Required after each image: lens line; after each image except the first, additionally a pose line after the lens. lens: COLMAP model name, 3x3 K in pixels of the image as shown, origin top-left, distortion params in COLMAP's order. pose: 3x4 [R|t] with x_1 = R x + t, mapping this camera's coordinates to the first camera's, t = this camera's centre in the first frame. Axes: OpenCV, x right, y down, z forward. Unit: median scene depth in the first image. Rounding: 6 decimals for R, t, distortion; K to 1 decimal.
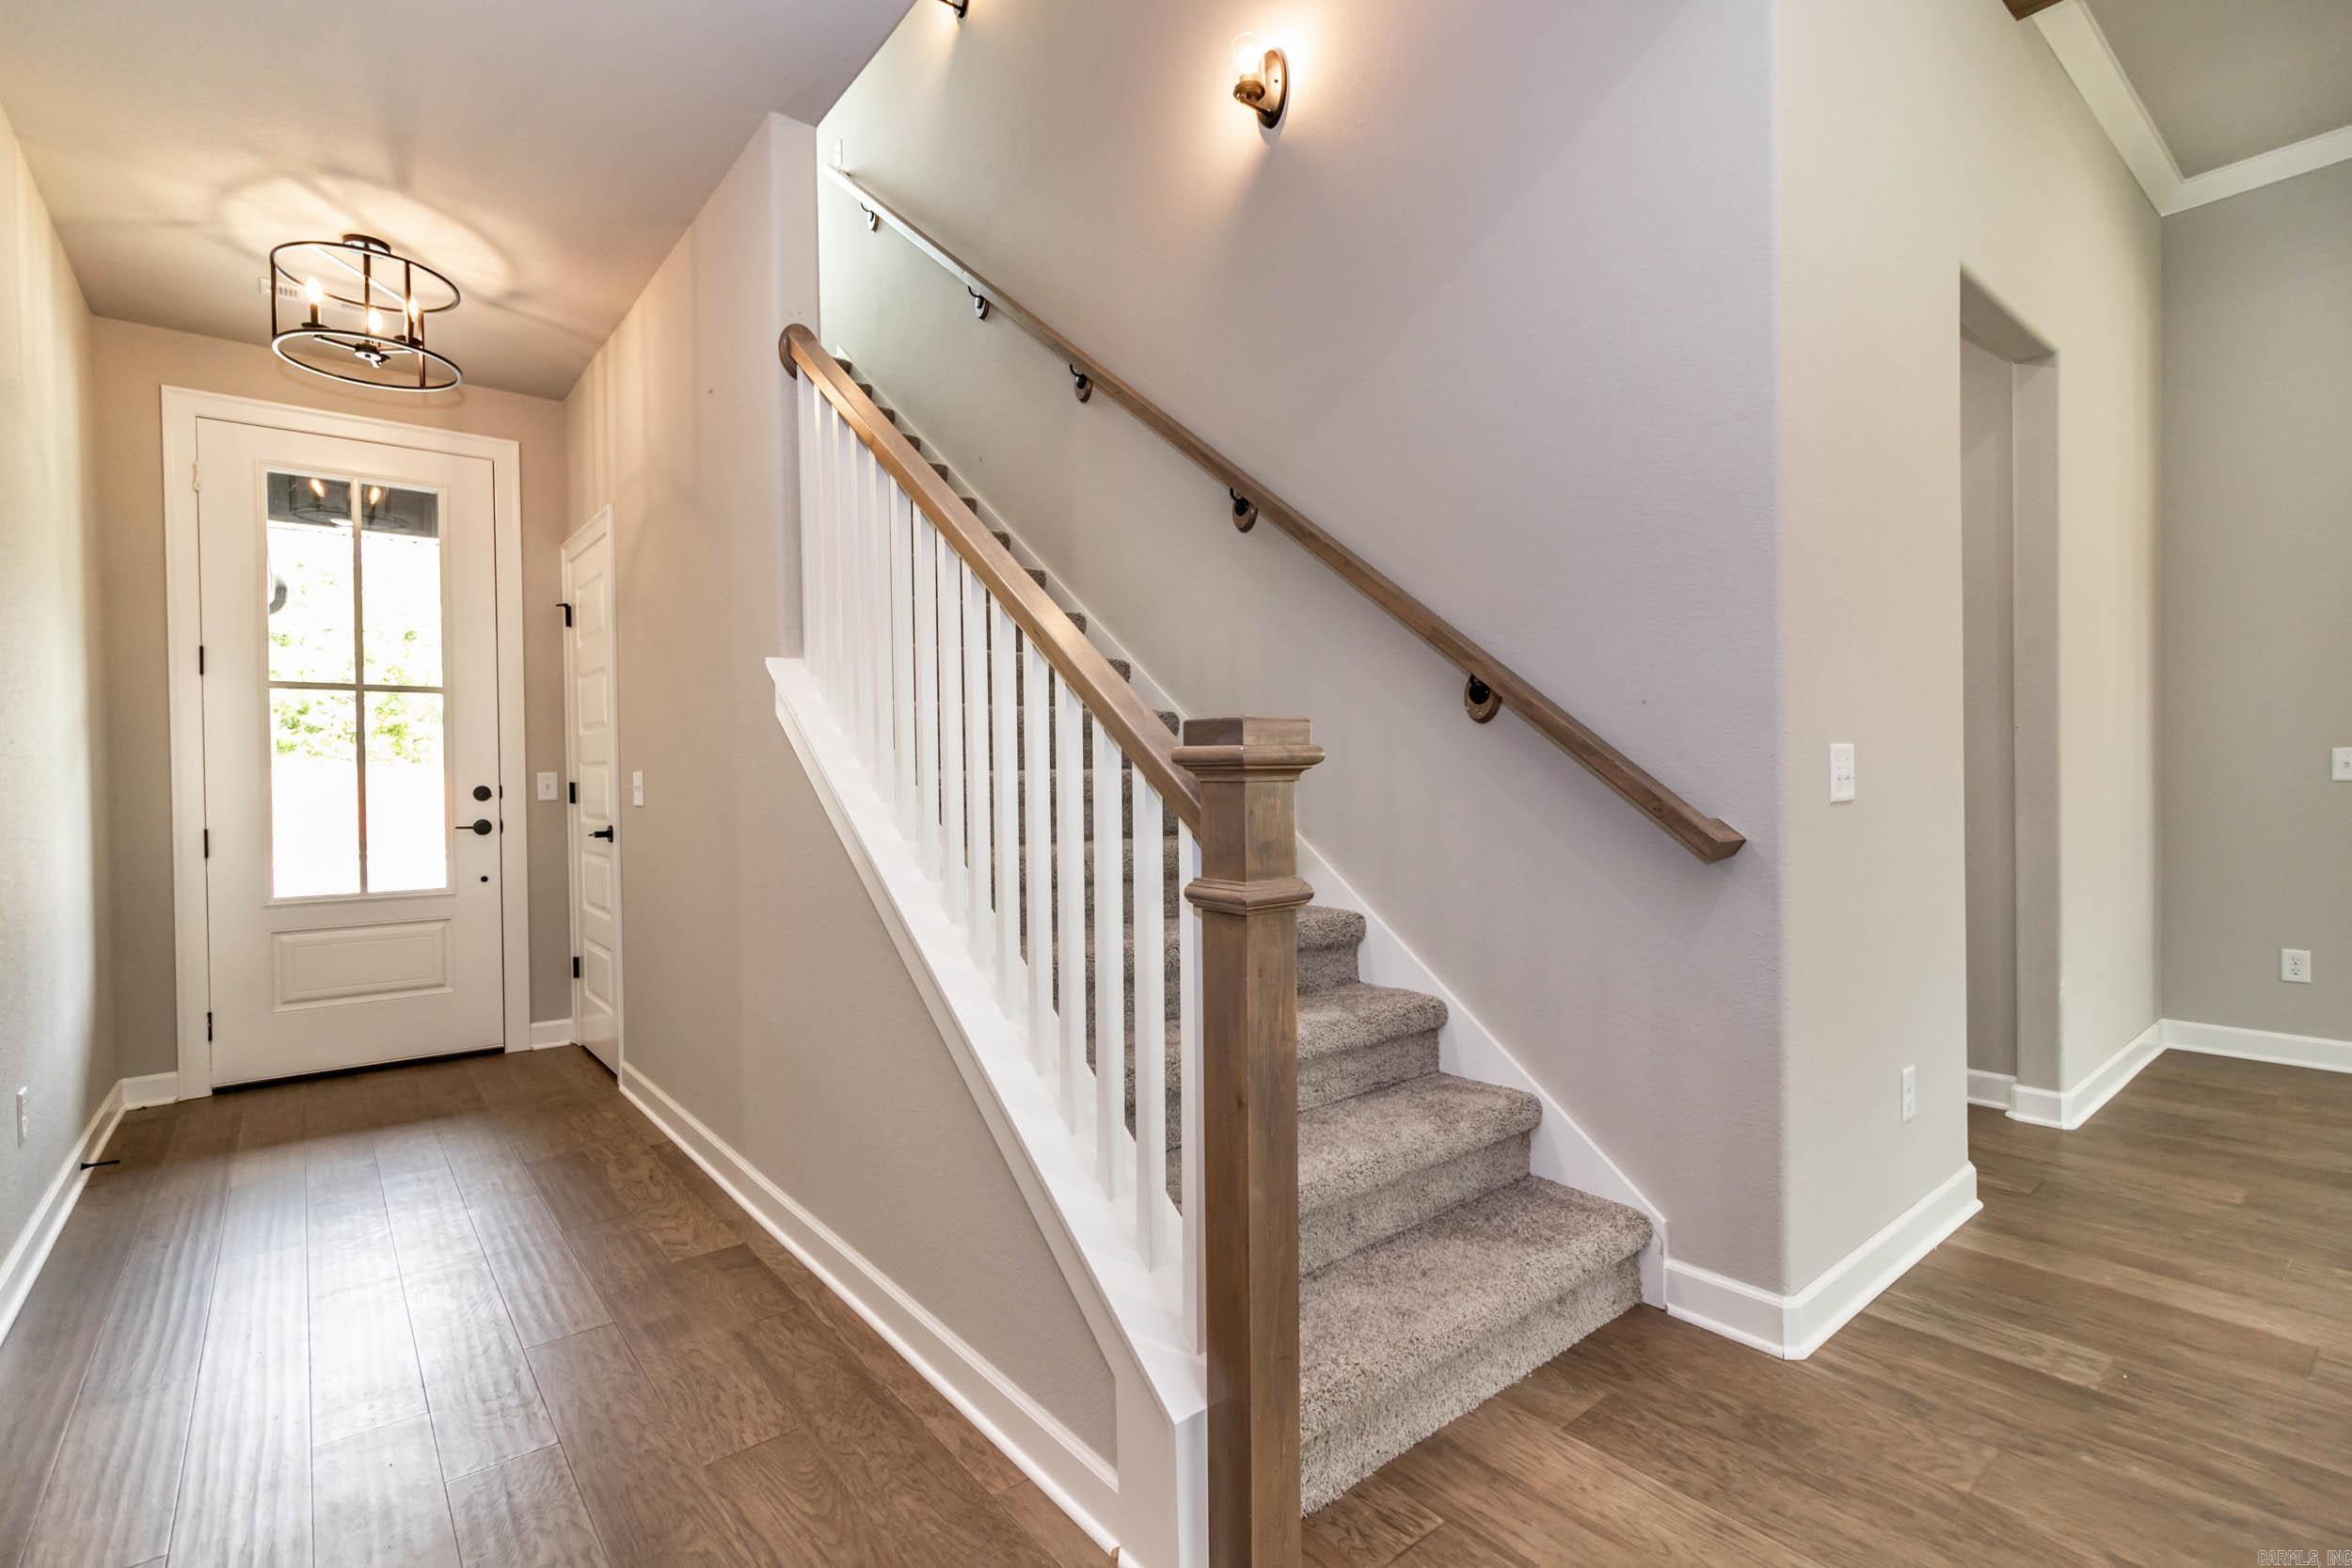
lens RADIAL K [[1088.3, 0, 1180.9], [0, 1088.3, 790.2], [0, 0, 1]] dist [-0.001404, 0.002140]
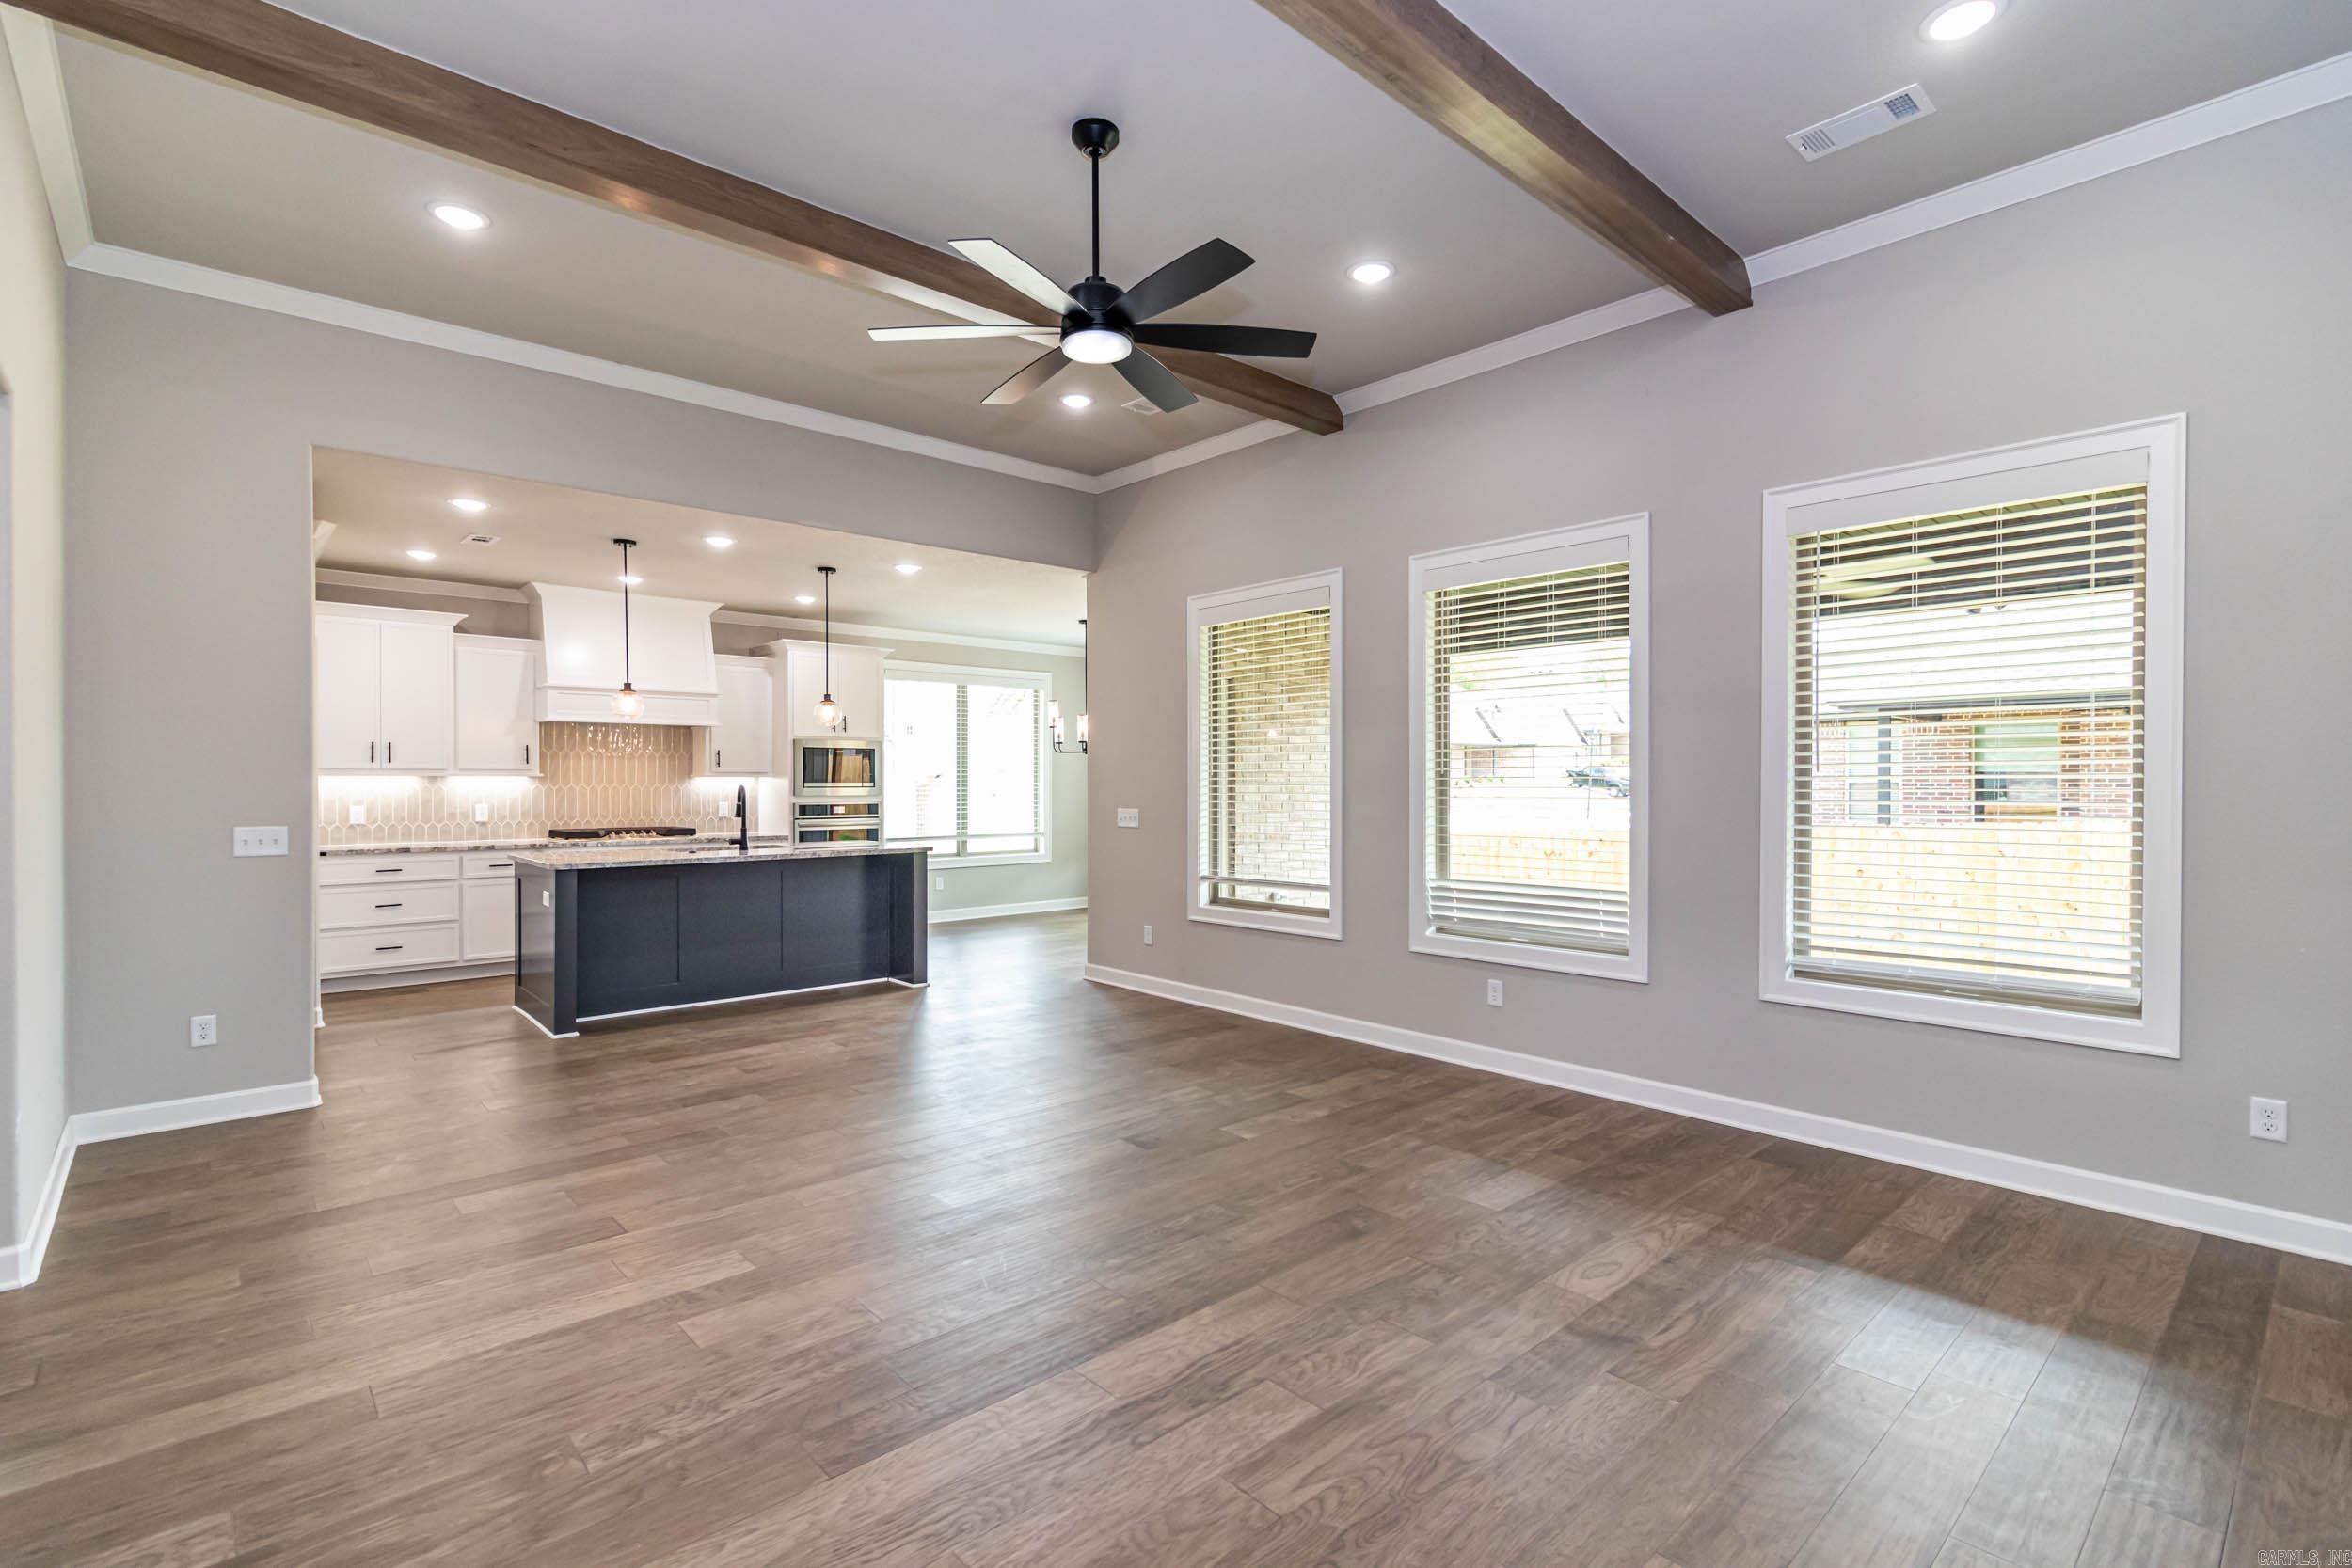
lens RADIAL K [[1088.3, 0, 1168.4], [0, 1088.3, 785.8], [0, 0, 1]] dist [-0.001404, 0.002140]
pose [[-0.048871, 0.006960, 0.998781, -0.103163], [0.012969, 0.999896, -0.006333, -0.069684], [-0.998721, 0.012644, -0.048956, 0.122500]]
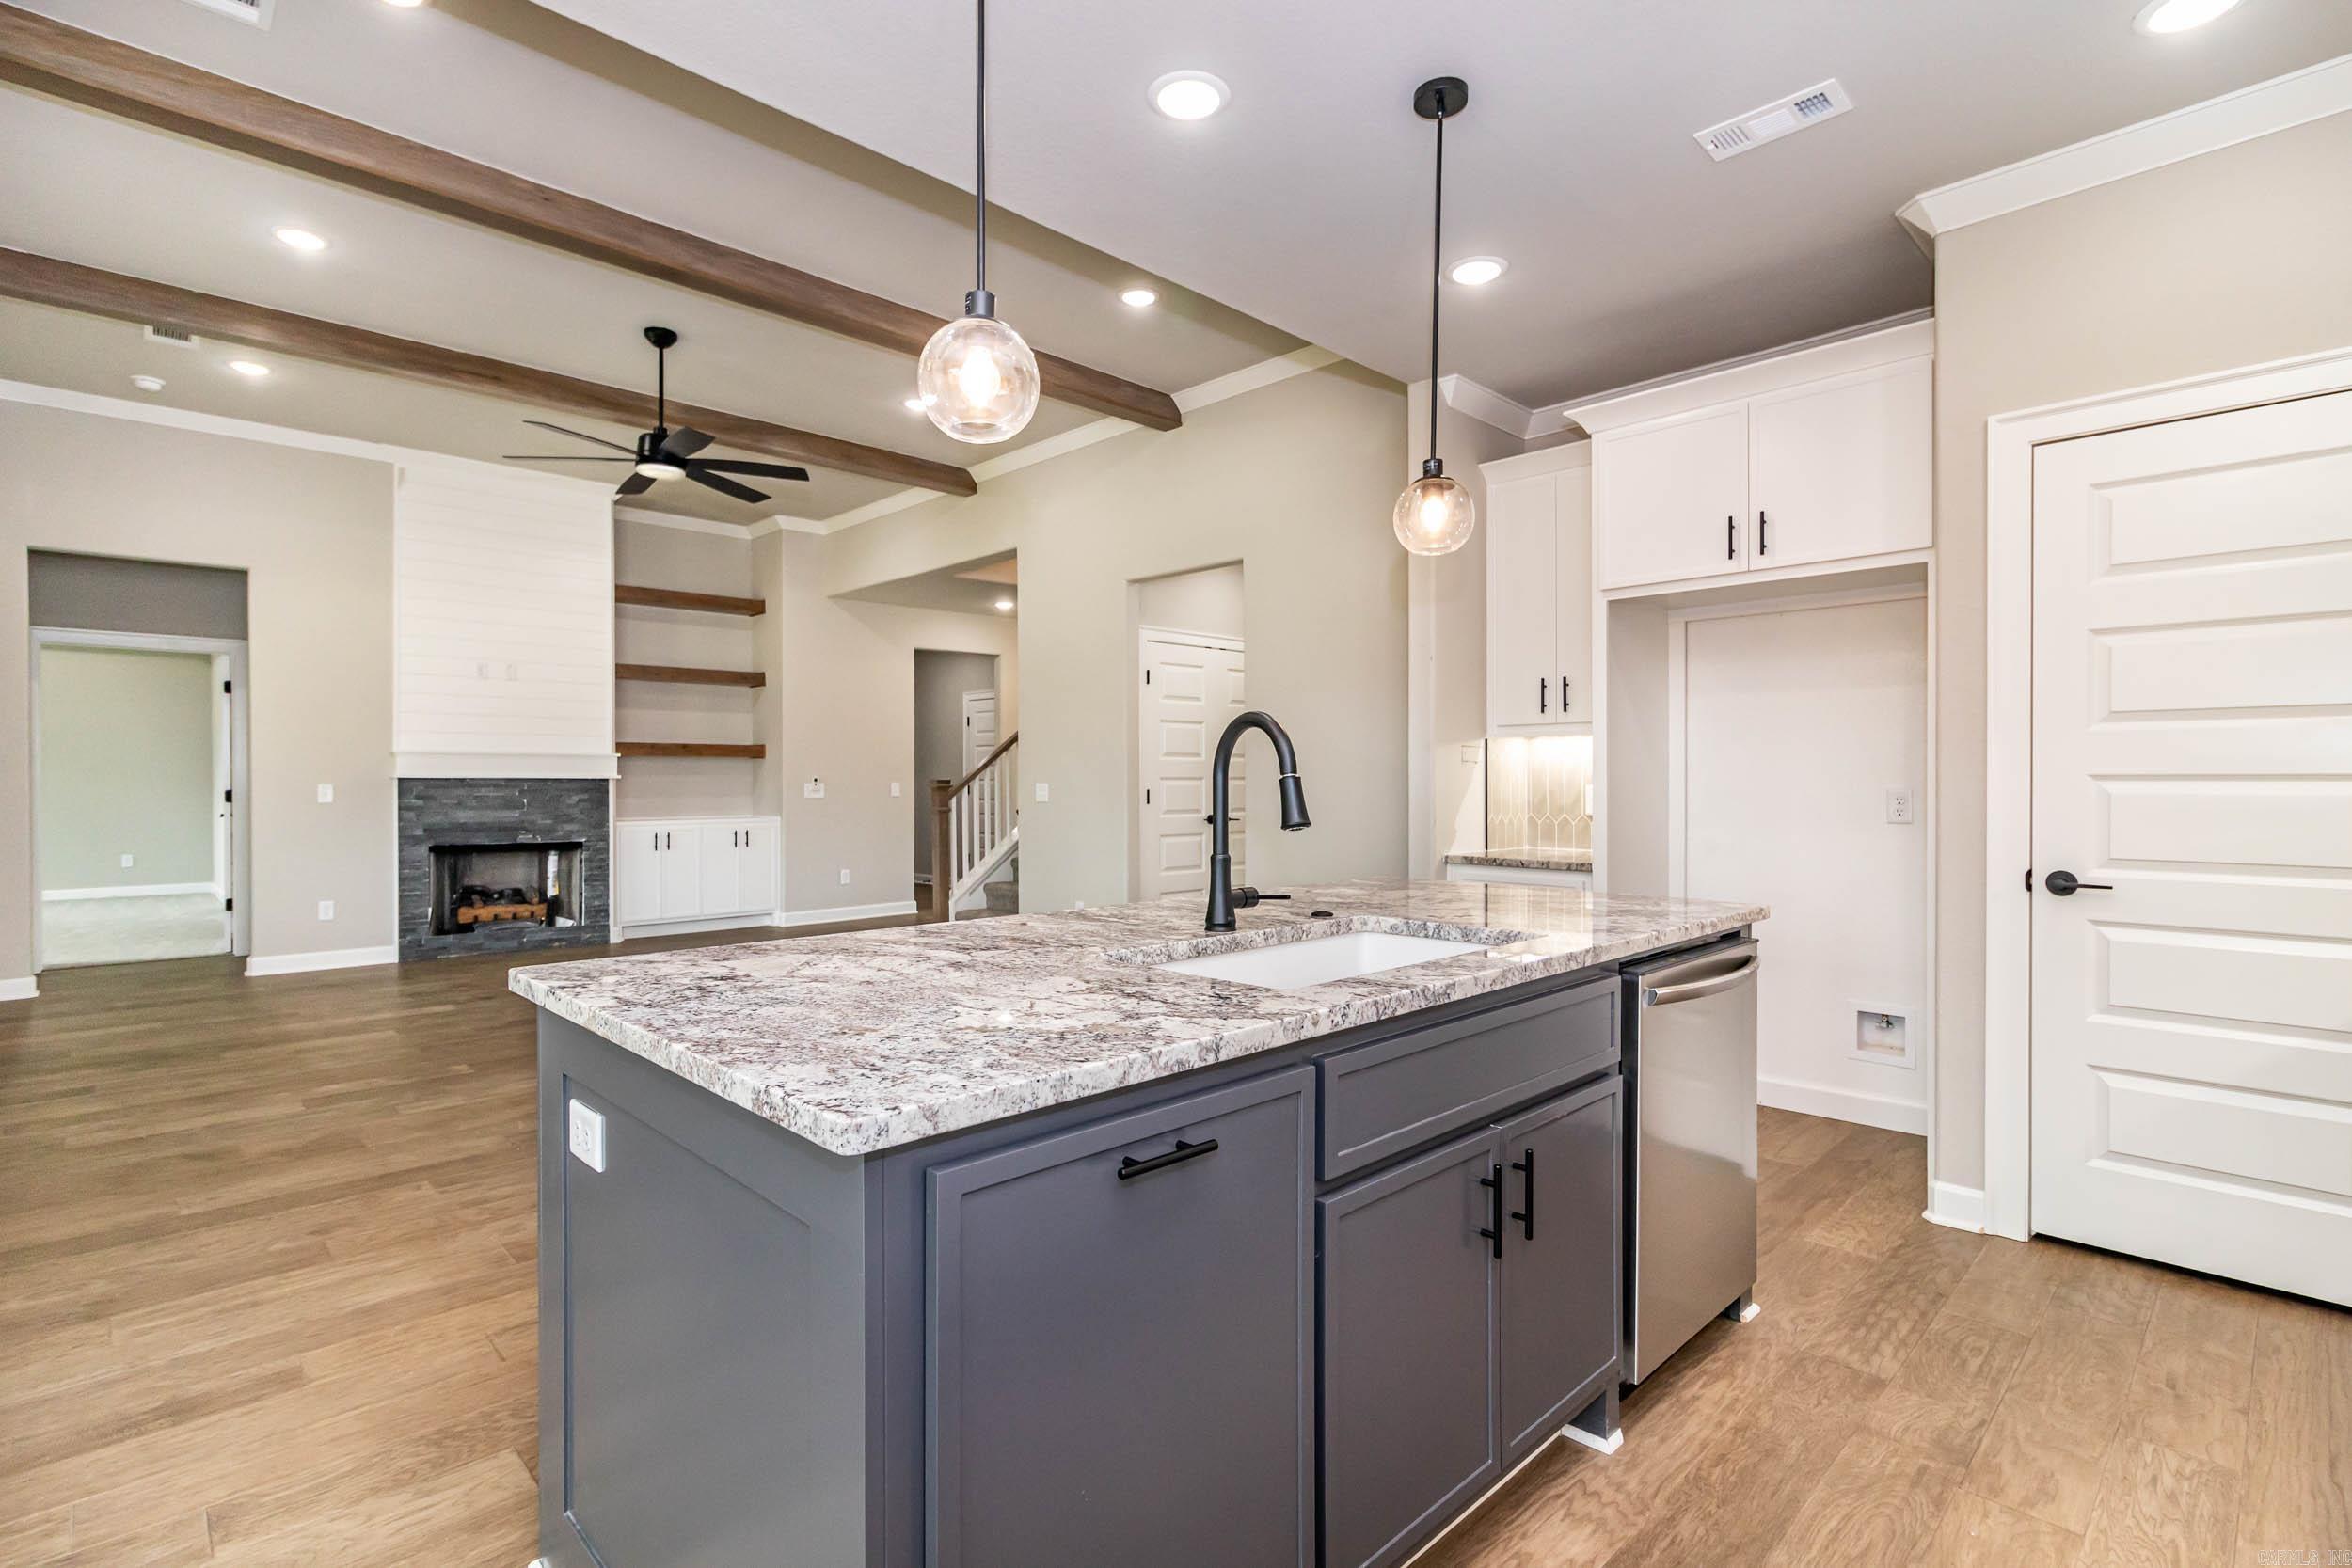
lens RADIAL K [[1088.3, 0, 1176.7], [0, 1088.3, 784.0], [0, 0, 1]] dist [-0.001404, 0.002140]
pose [[0.084401, 0.020299, -0.996225, 2.622328], [-0.012476, 0.999736, 0.019314, -0.066216], [0.996354, 0.010799, 0.084632, 0.759080]]
